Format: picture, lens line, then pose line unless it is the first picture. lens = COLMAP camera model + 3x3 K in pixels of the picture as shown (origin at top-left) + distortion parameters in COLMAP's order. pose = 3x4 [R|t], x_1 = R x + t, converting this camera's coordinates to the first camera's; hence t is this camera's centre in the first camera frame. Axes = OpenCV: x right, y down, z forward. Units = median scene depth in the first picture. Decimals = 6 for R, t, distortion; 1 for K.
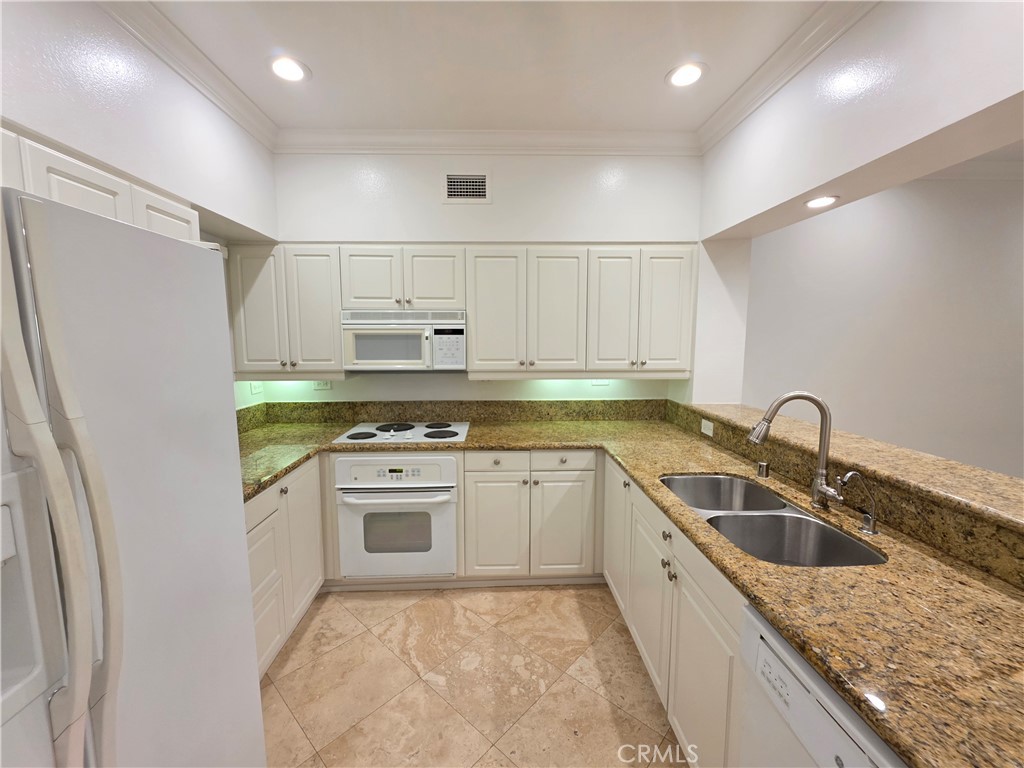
lens RADIAL K [[411.2, 0, 510.4], [0, 411.2, 381.8], [0, 0, 1]] dist [0.001841, -0.000360]
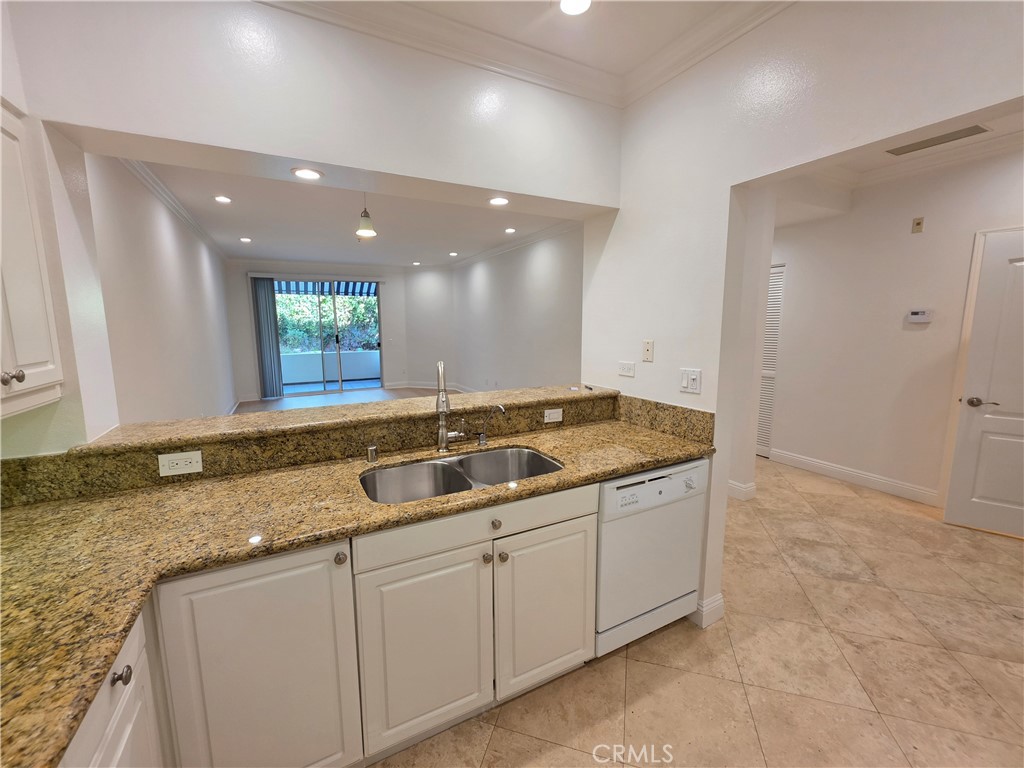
lens RADIAL K [[411.2, 0, 514.6], [0, 411.2, 381.4], [0, 0, 1]] dist [0.001841, -0.000360]
pose [[-0.420874, -0.125027, 0.898462, -0.444604], [0.106440, 0.976807, 0.185791, -0.115881], [-0.900853, 0.173827, -0.397805, 1.274592]]
